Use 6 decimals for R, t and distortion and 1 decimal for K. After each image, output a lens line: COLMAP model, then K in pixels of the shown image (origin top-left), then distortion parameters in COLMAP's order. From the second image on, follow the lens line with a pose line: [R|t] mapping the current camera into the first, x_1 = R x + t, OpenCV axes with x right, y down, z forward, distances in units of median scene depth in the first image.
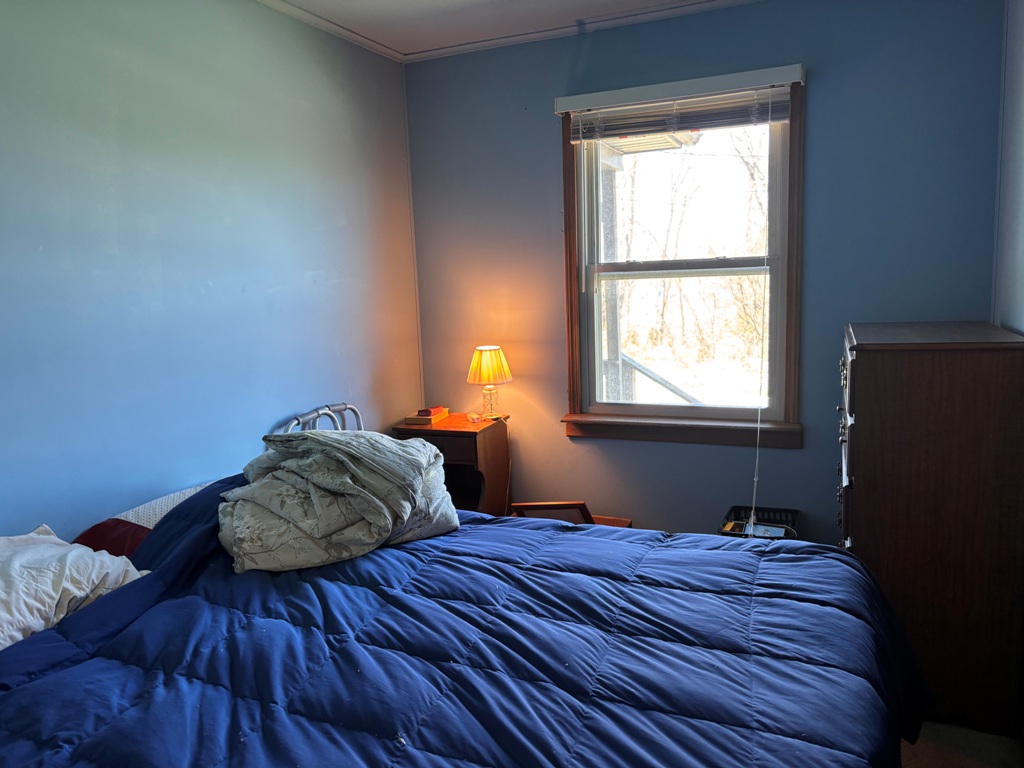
lens RADIAL K [[771.3, 0, 512.0], [0, 771.3, 384.0], [0, 0, 1]] dist [0.042616, -0.002459]
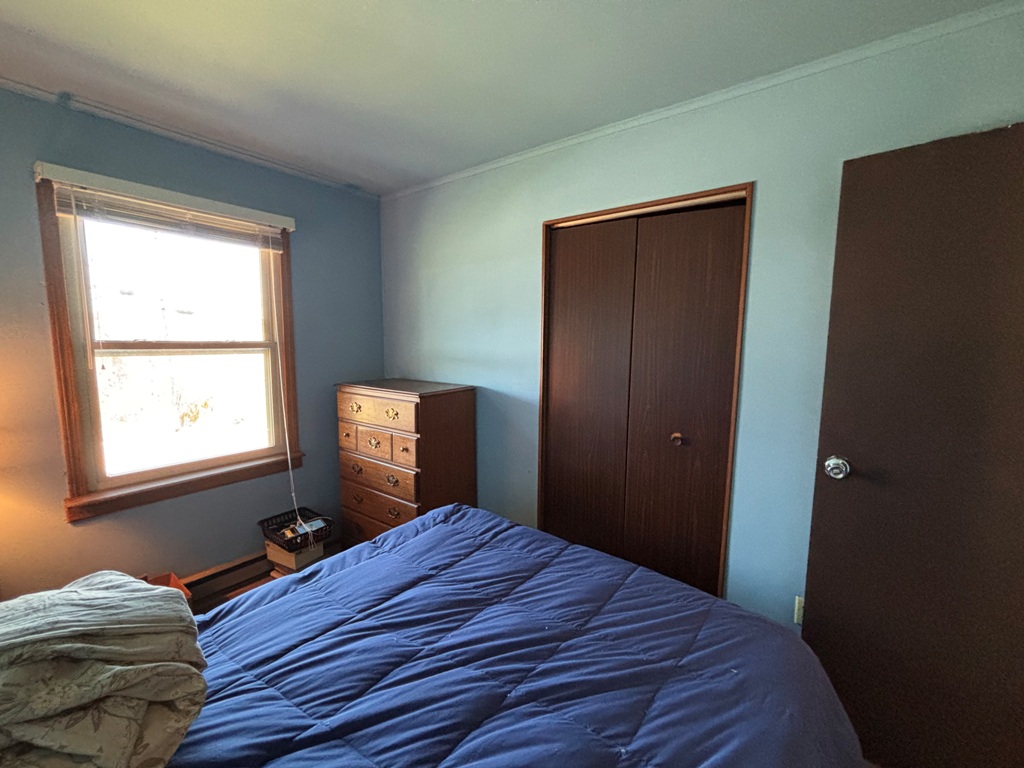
lens RADIAL K [[415.2, 0, 509.2], [0, 415.2, 386.2], [0, 0, 1]] dist [0.001890, -0.000527]
pose [[0.246896, -0.072692, 0.966312, -0.489270], [0.123347, 0.991429, 0.043066, -0.094244], [-0.961160, 0.108559, 0.253747, 0.606238]]
